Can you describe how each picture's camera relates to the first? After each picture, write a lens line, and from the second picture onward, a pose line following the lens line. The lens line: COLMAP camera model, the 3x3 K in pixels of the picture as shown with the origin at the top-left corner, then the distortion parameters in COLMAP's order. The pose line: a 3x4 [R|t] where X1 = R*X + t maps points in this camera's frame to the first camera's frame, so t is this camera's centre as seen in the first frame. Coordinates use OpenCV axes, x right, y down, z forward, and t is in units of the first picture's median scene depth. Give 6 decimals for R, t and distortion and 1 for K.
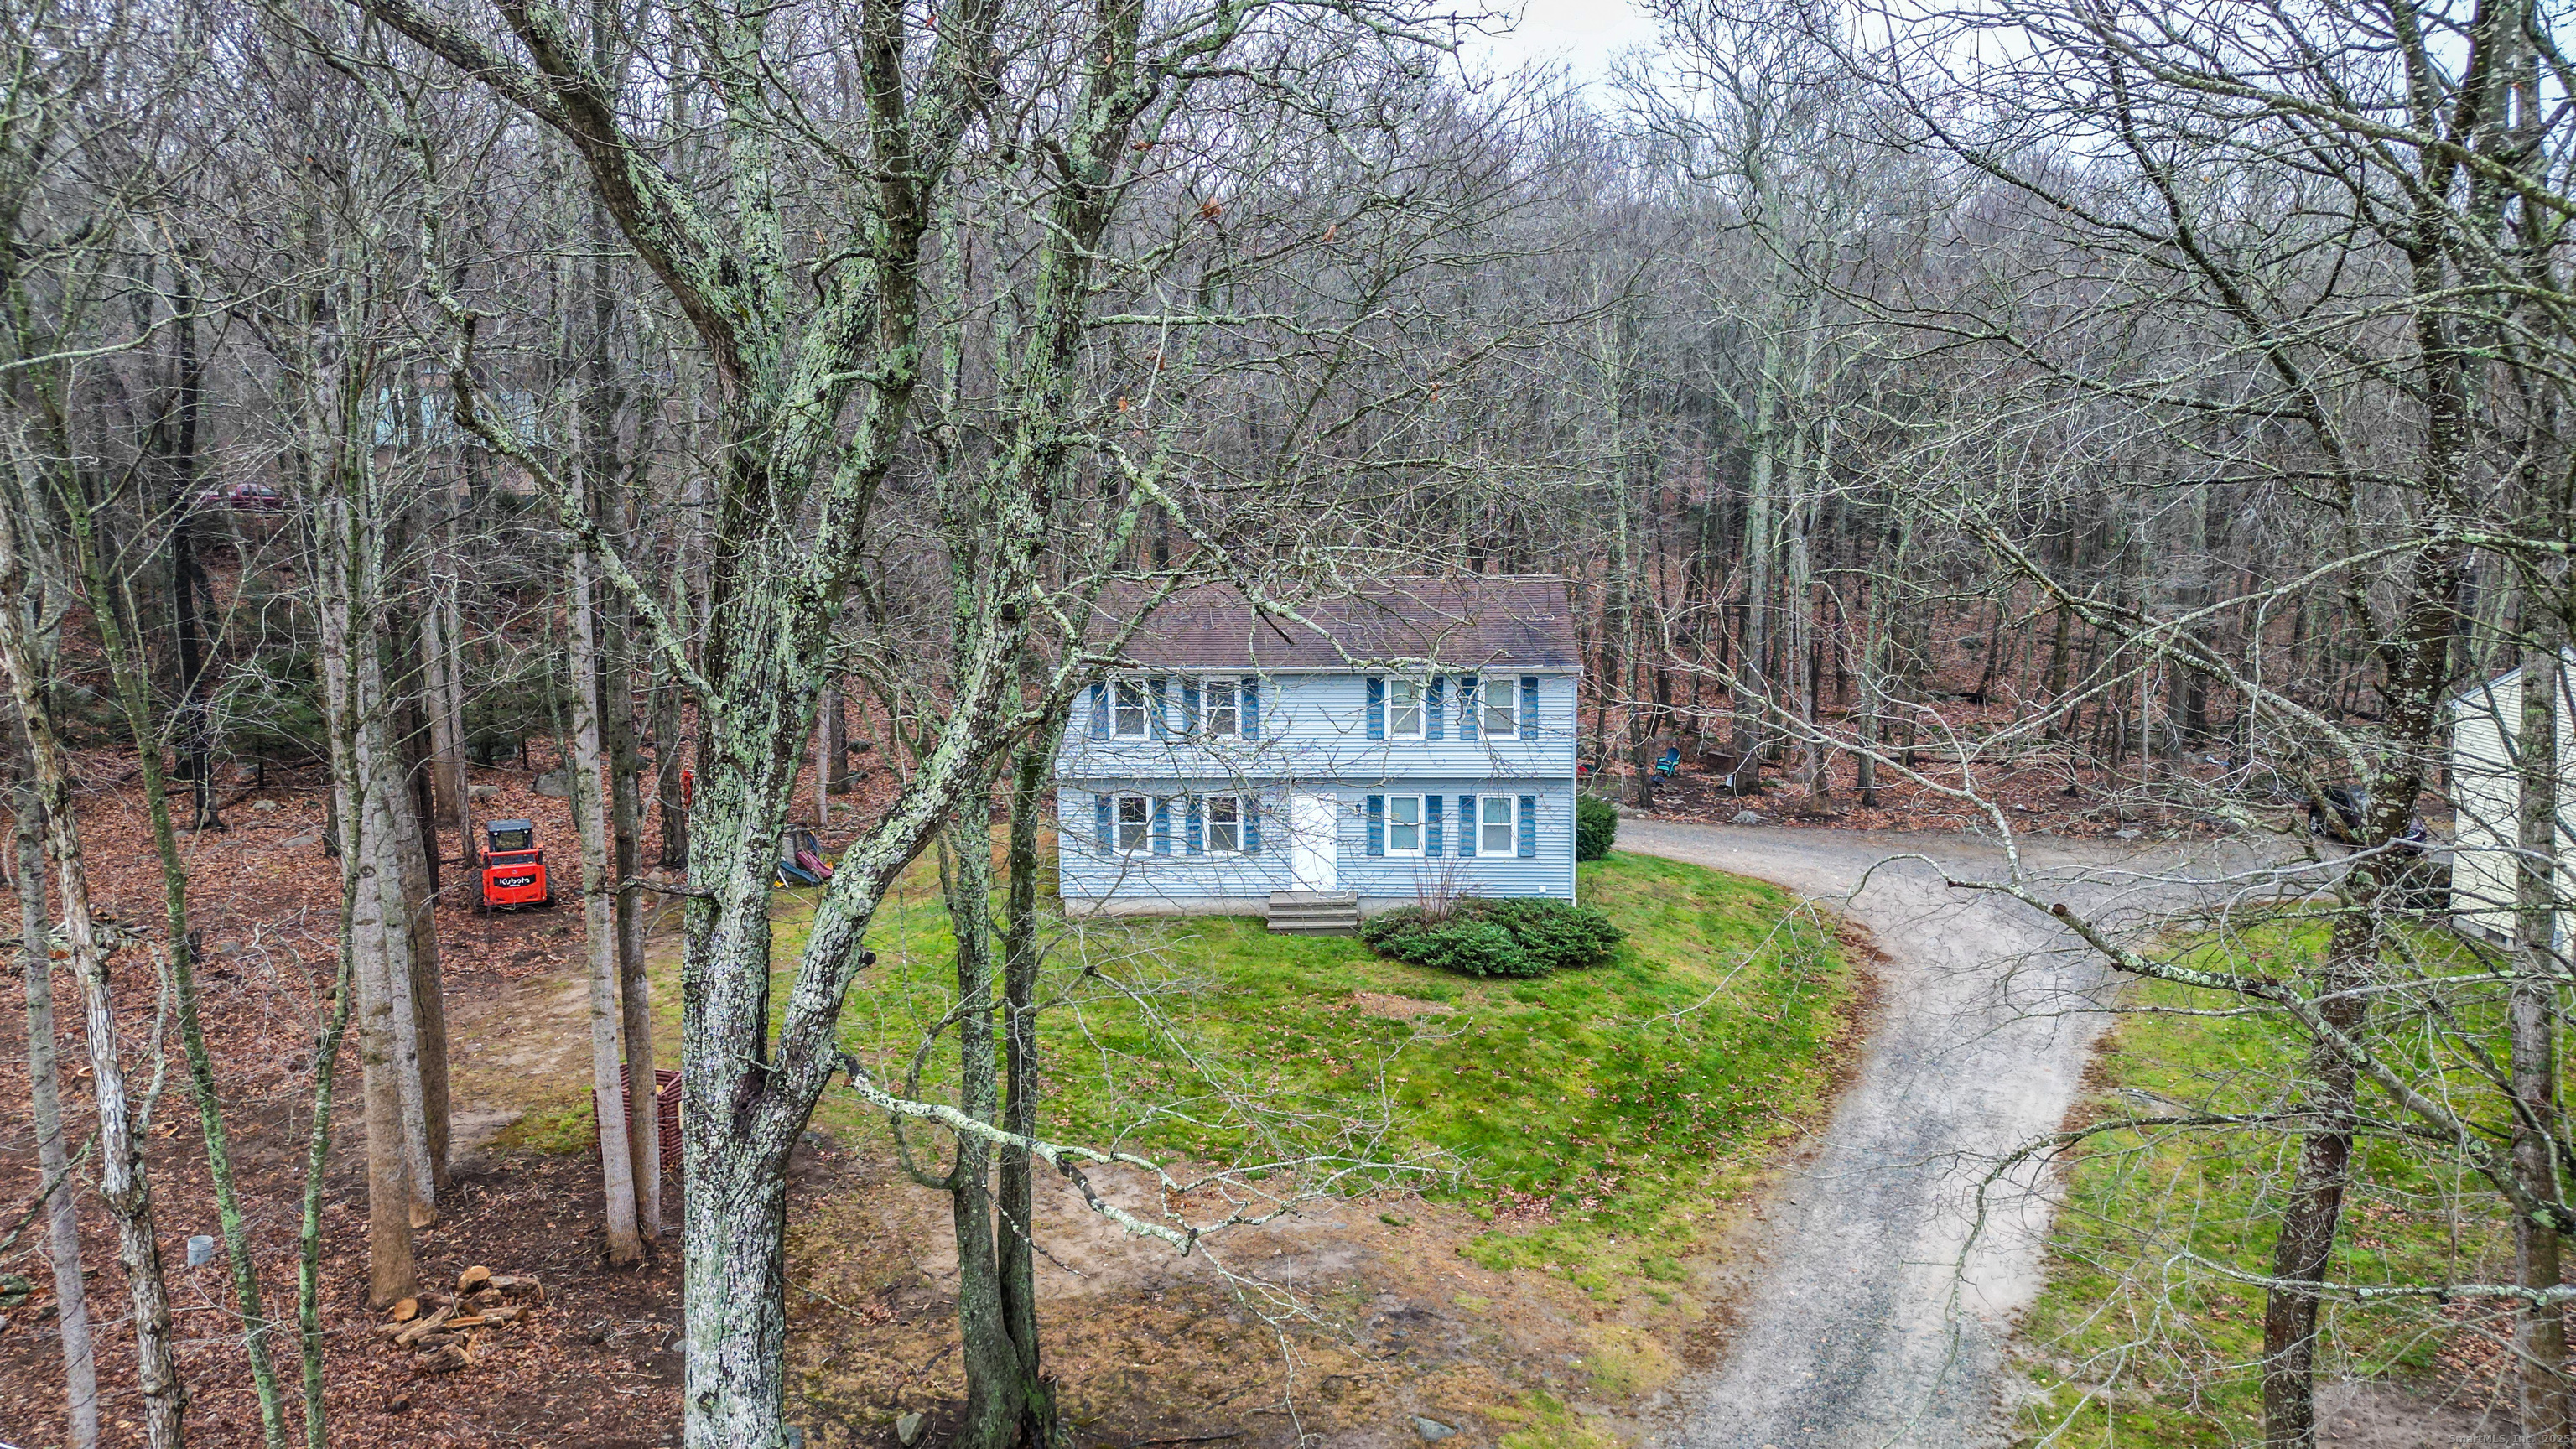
lens RADIAL K [[1832.1, 0, 1280.9], [0, 1832.1, 733.4], [0, 0, 1]] dist [0.025439, -0.000880]
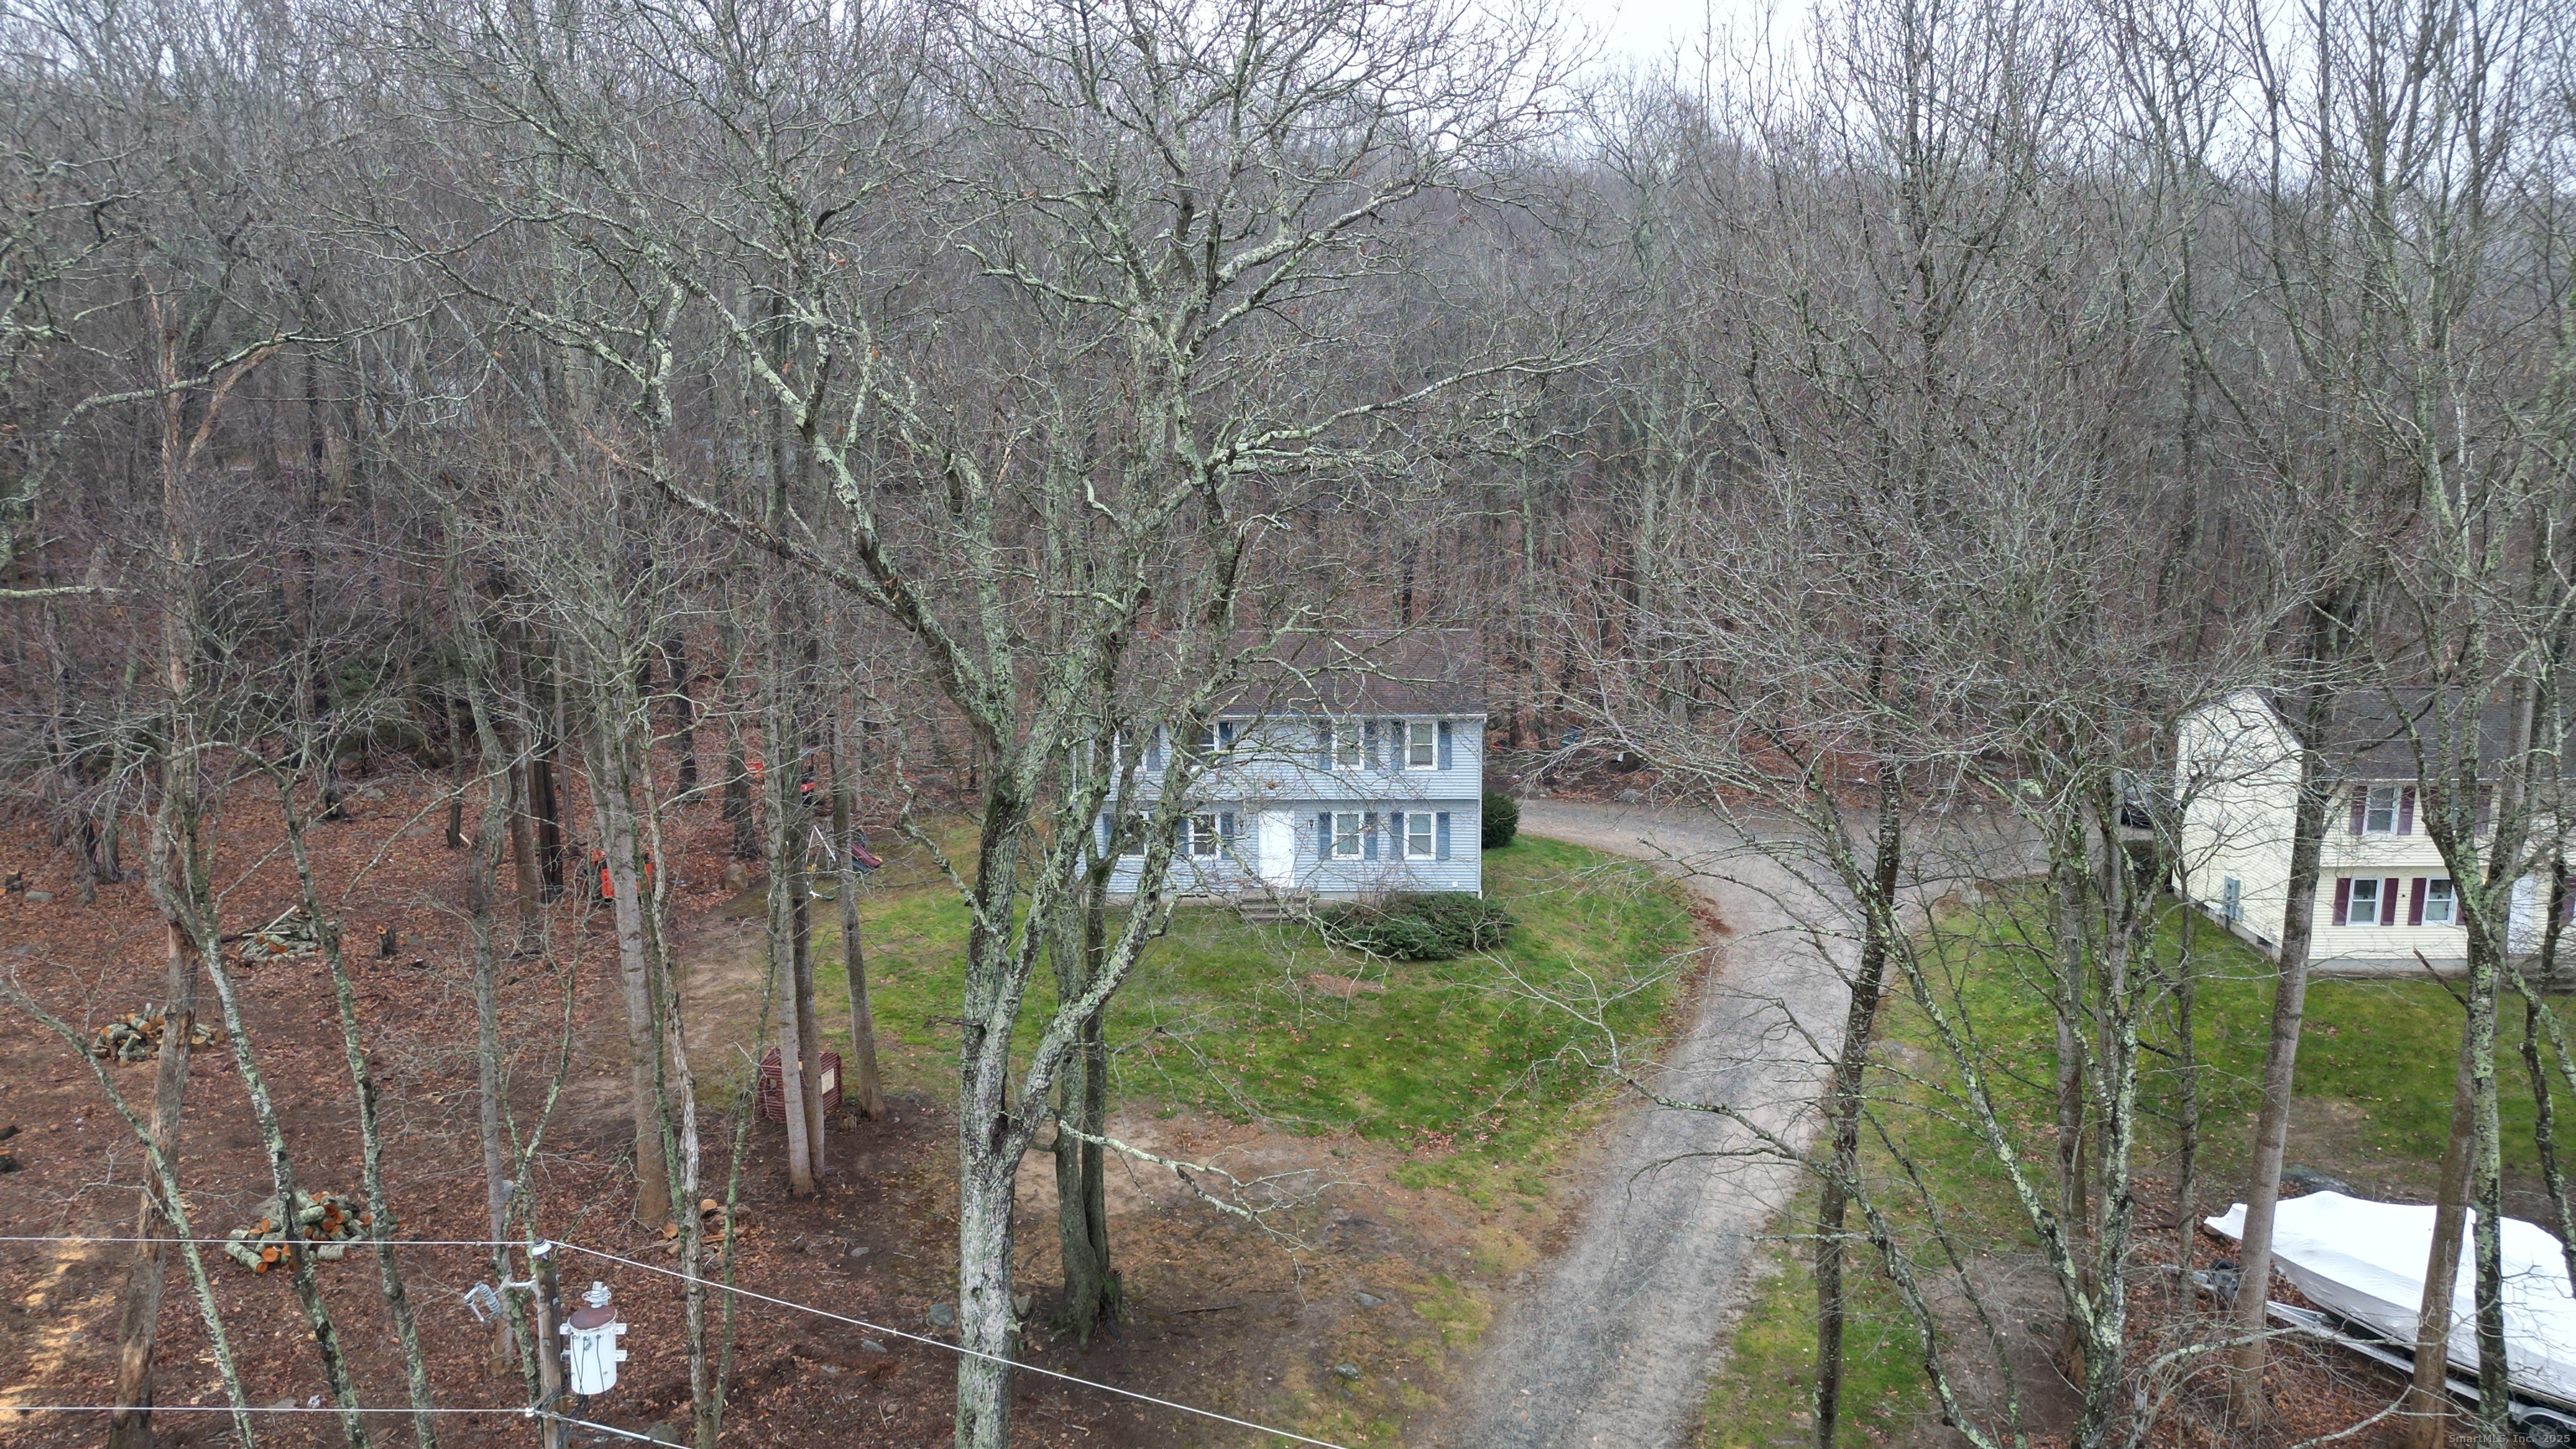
lens RADIAL K [[1832.1, 0, 1292.7], [0, 1832.1, 719.7], [0, 0, 1]] dist [0.025439, -0.000880]
pose [[0.999202, -0.004164, 0.039721, -0.027190], [0.001949, 0.998448, 0.055658, -0.131108], [-0.039891, -0.055536, 0.997659, -0.343670]]
